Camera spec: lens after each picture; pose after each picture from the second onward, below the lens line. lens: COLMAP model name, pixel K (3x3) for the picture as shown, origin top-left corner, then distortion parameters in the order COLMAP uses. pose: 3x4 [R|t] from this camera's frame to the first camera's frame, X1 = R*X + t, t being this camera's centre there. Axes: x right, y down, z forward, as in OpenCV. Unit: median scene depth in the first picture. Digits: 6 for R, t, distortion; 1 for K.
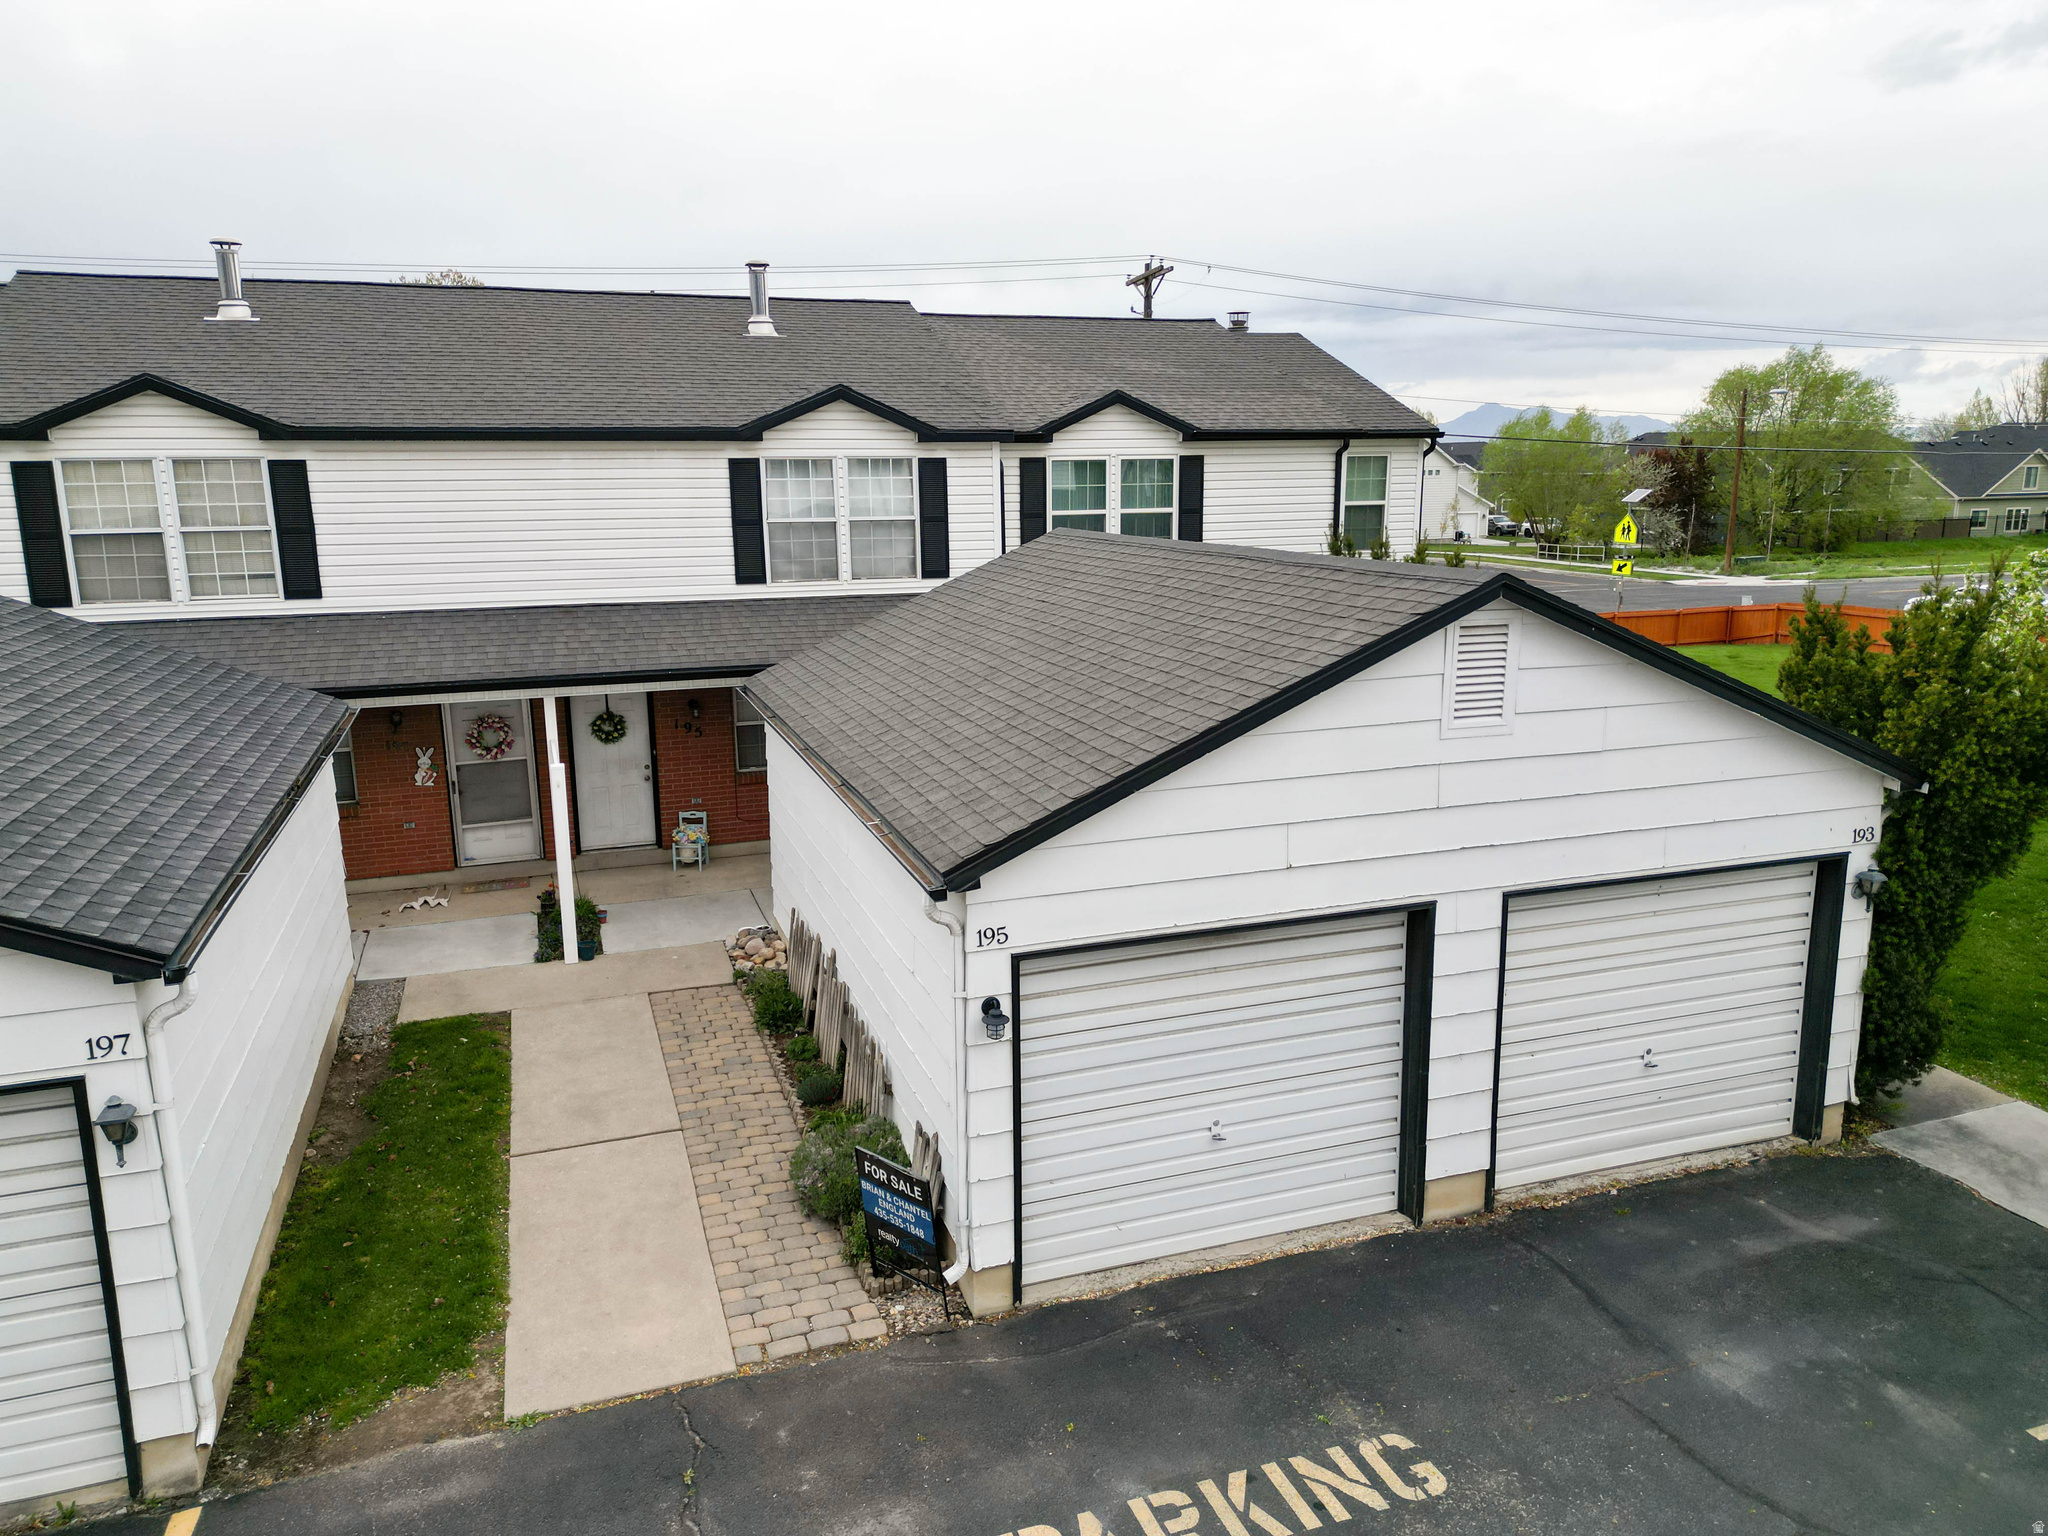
lens RADIAL K [[1432.5, 0, 1026.9], [0, 1432.5, 760.9], [0, 0, 1]] dist [0.095055, -0.106619]
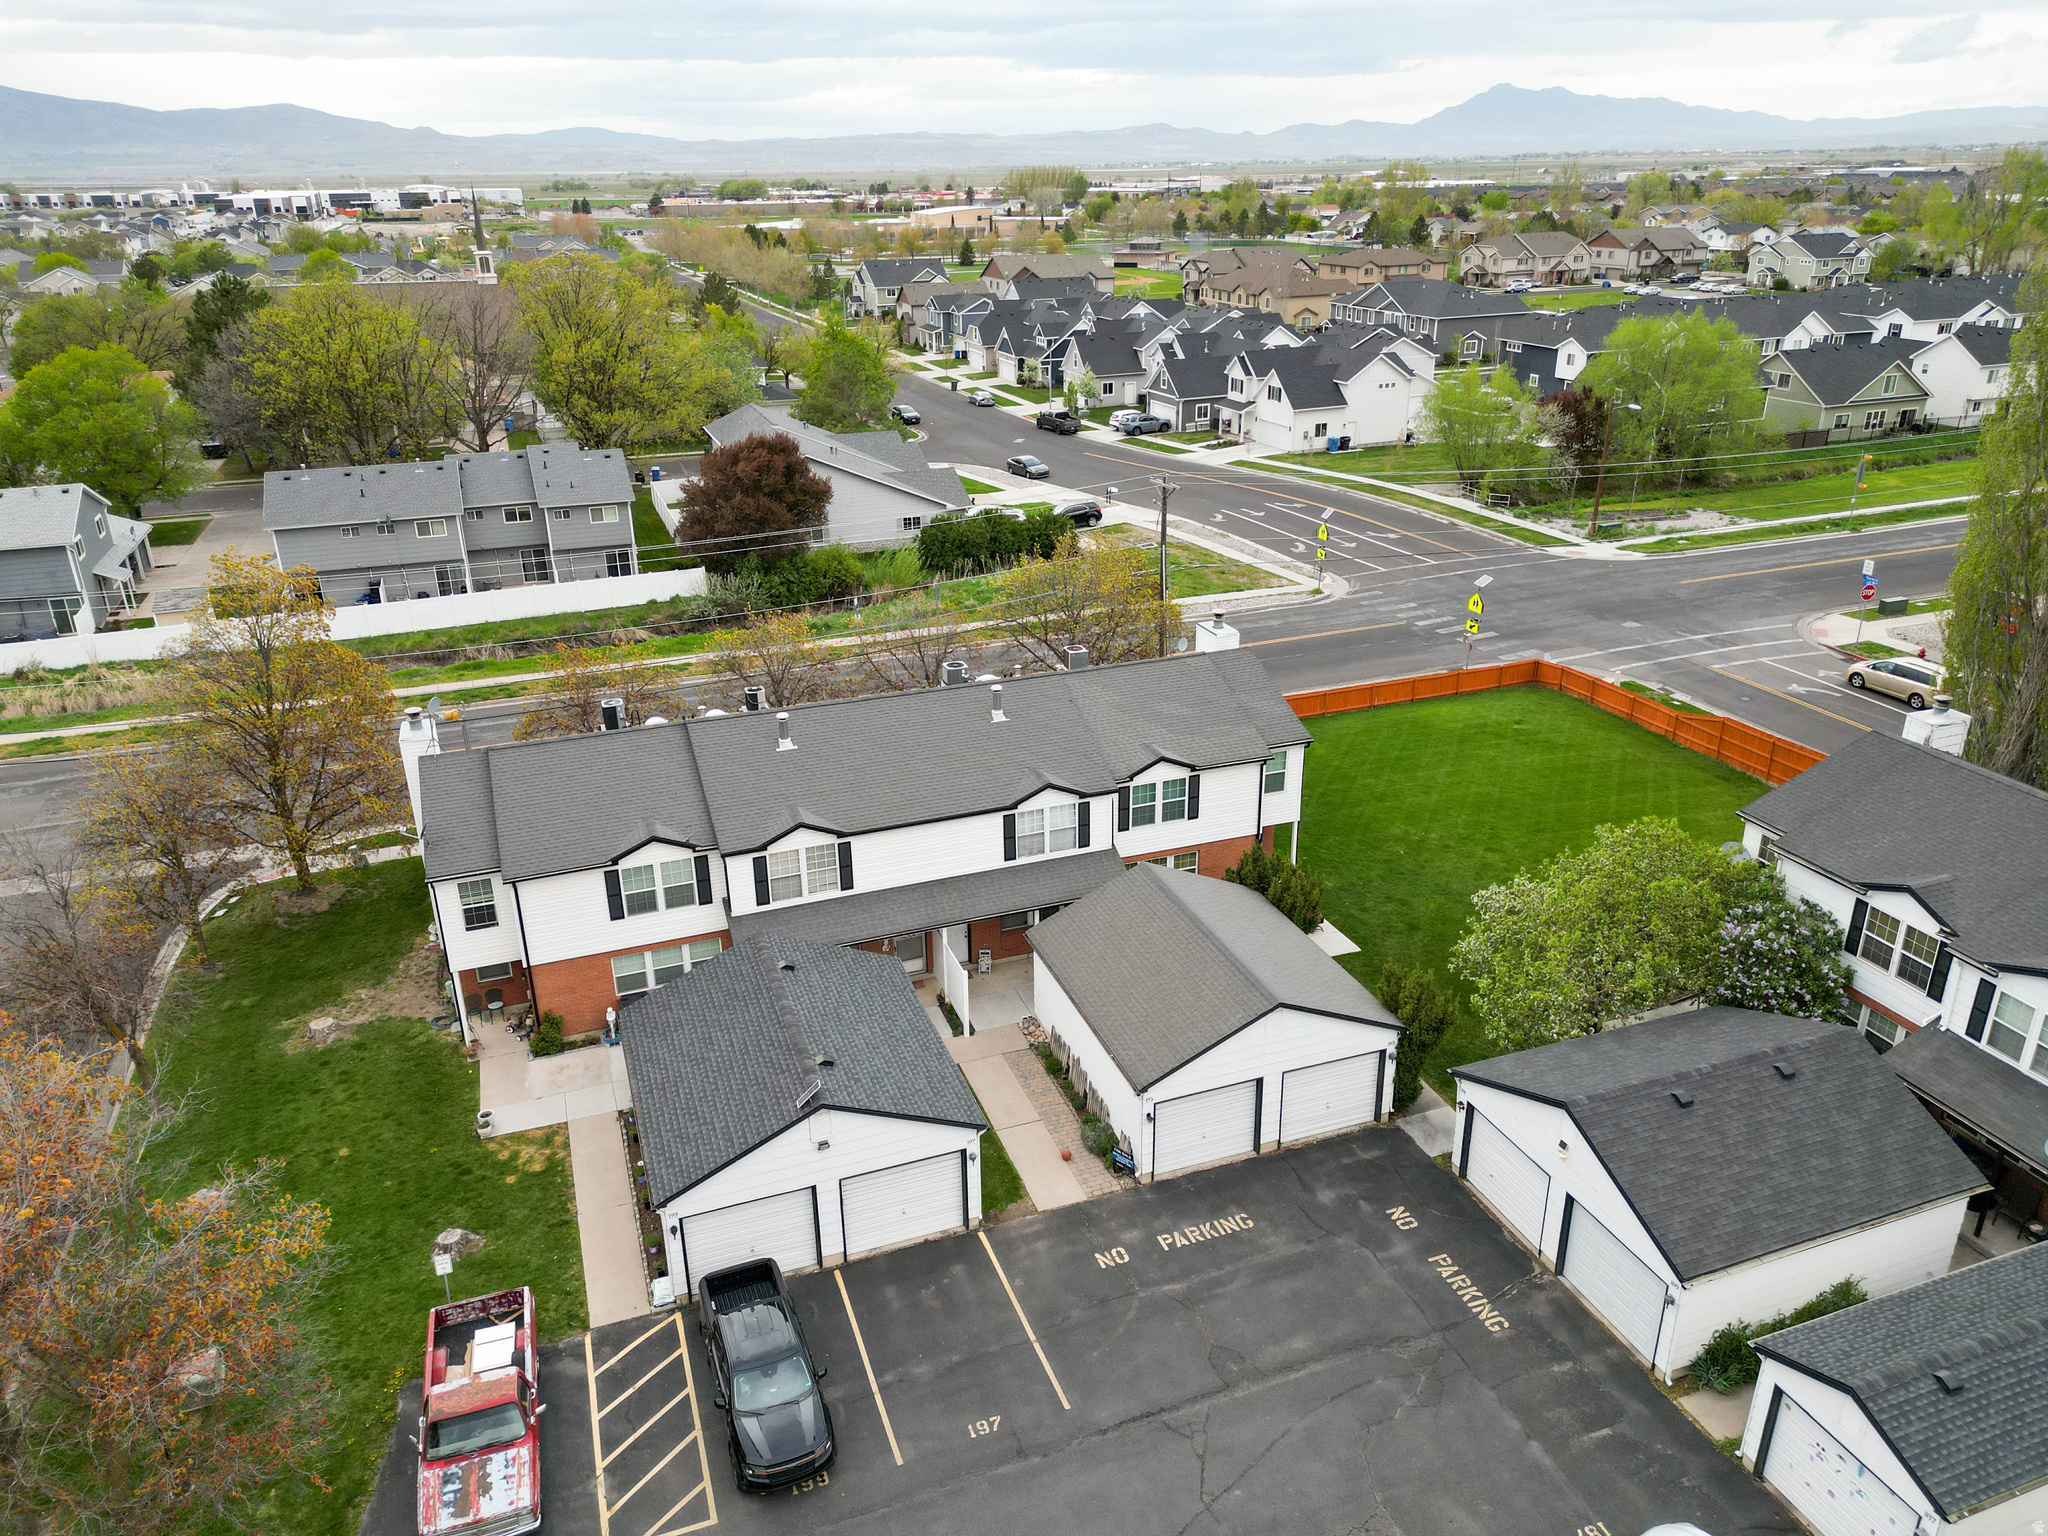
lens RADIAL K [[1428.9, 0, 1021.0], [0, 1428.9, 758.7], [0, 0, 1]] dist [0.091981, -0.096887]
pose [[0.999943, -0.008103, 0.006956, -0.310698], [0.006639, 0.981882, 0.189376, -1.215324], [-0.008365, -0.189319, 0.981880, -2.133289]]
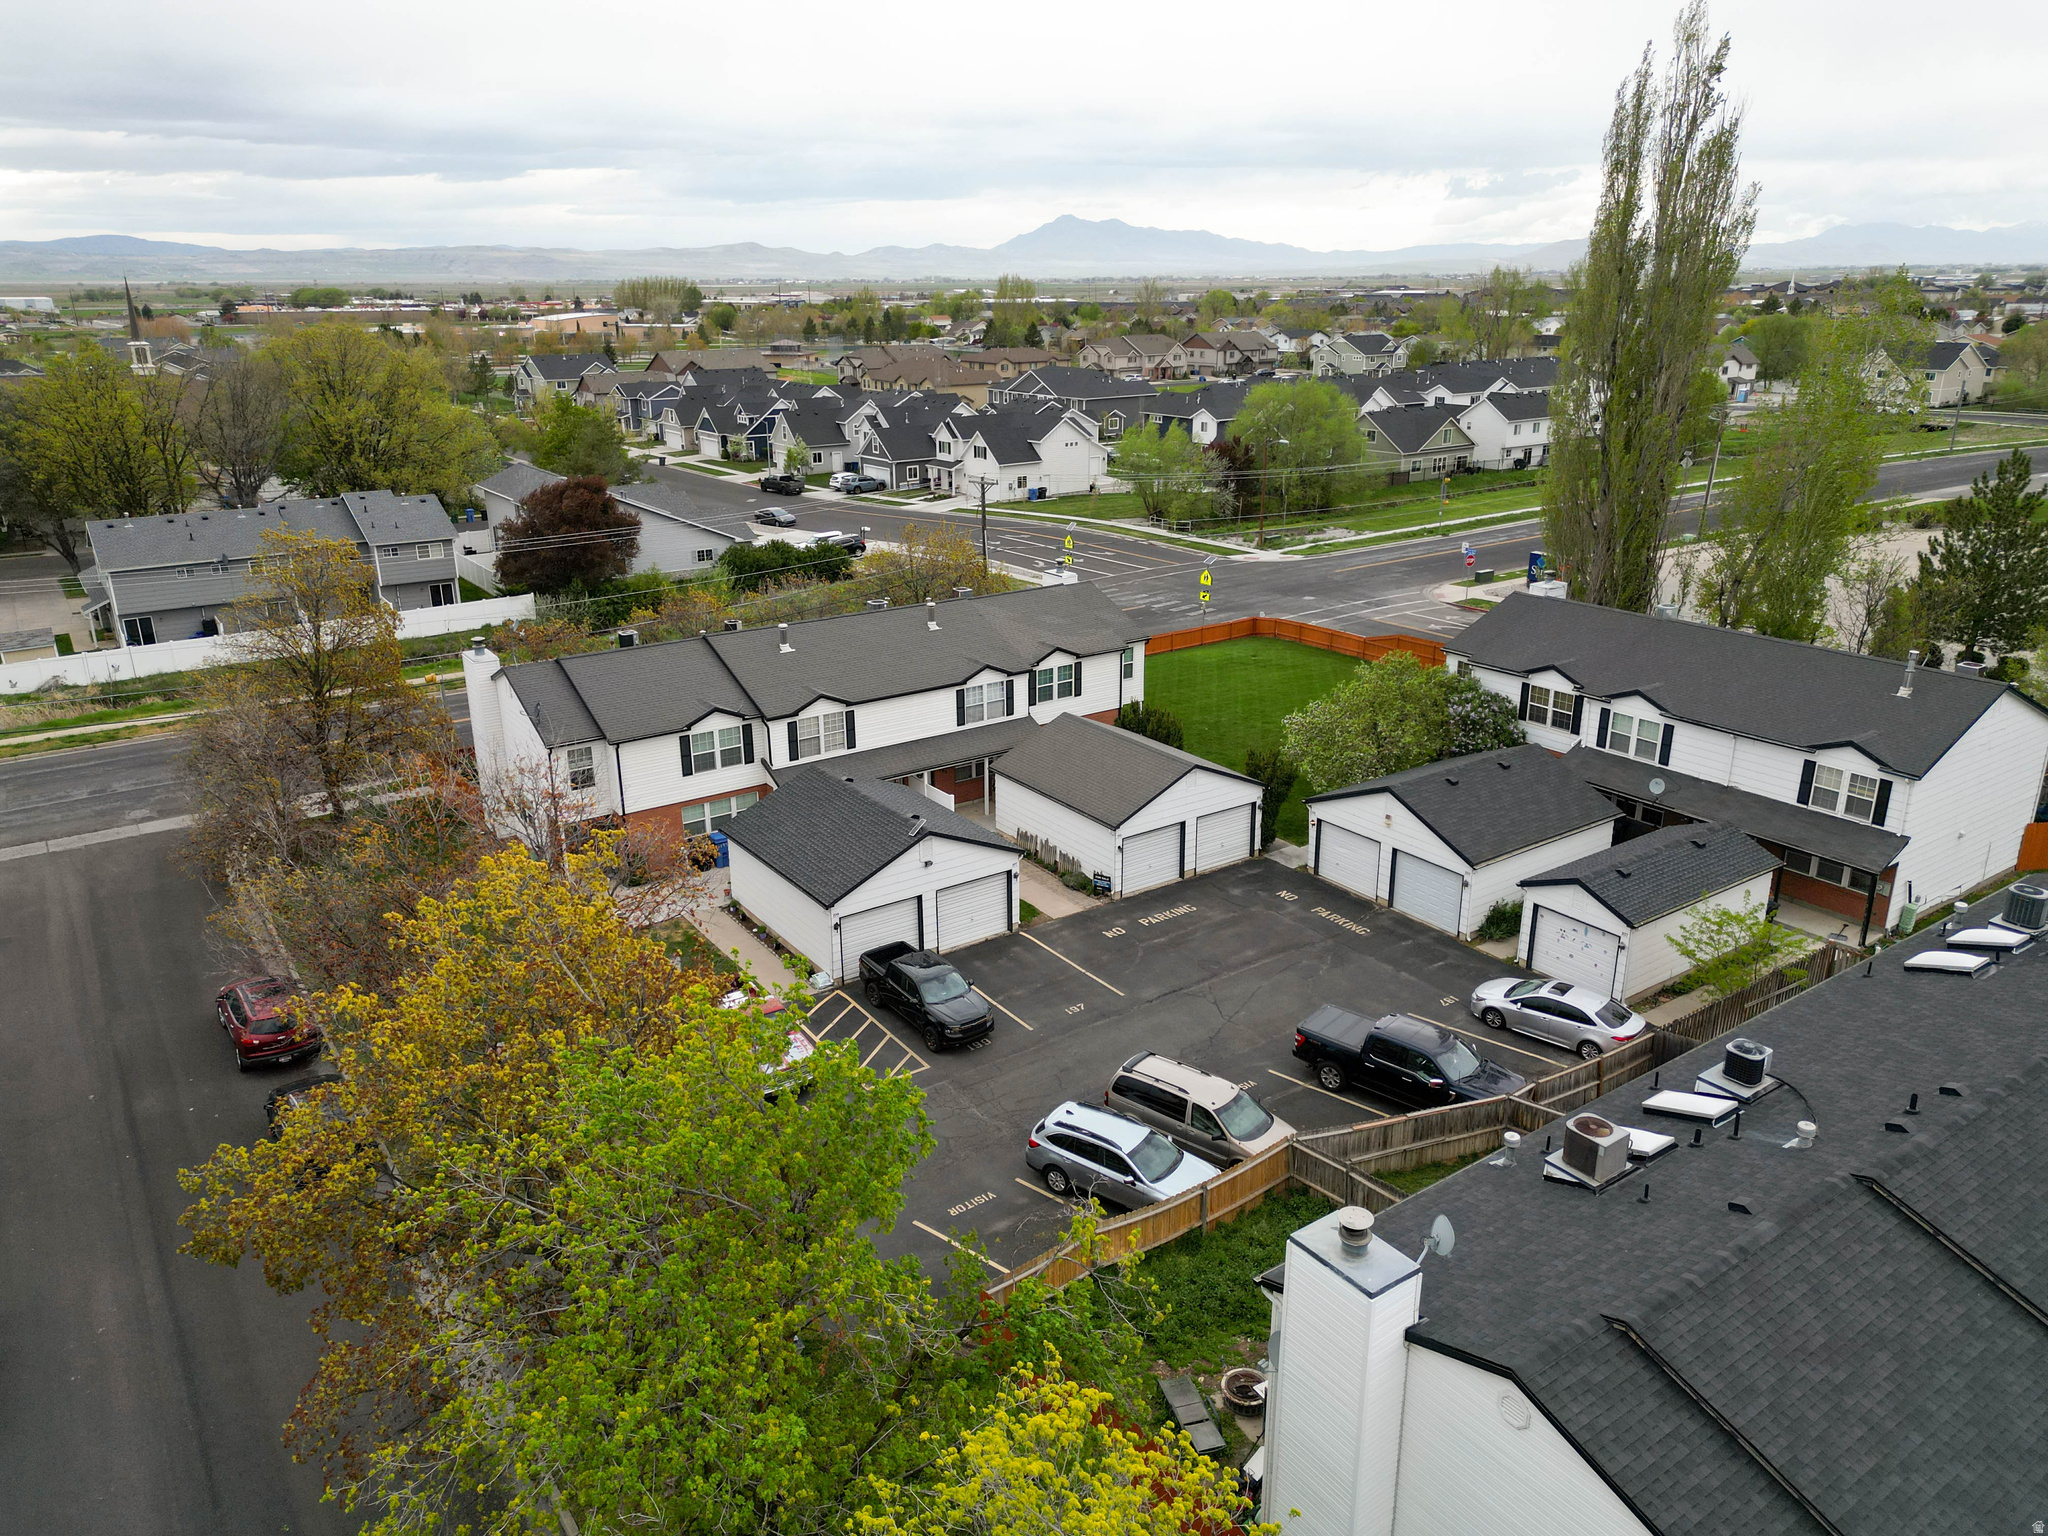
lens RADIAL K [[1428.9, 0, 1021.0], [0, 1428.9, 758.7], [0, 0, 1]] dist [0.091981, -0.096887]
pose [[0.963190, -0.081805, 0.256071, -1.455041], [0.050472, 0.990664, 0.126636, -0.734497], [-0.264040, -0.109050, 0.958327, -3.447308]]
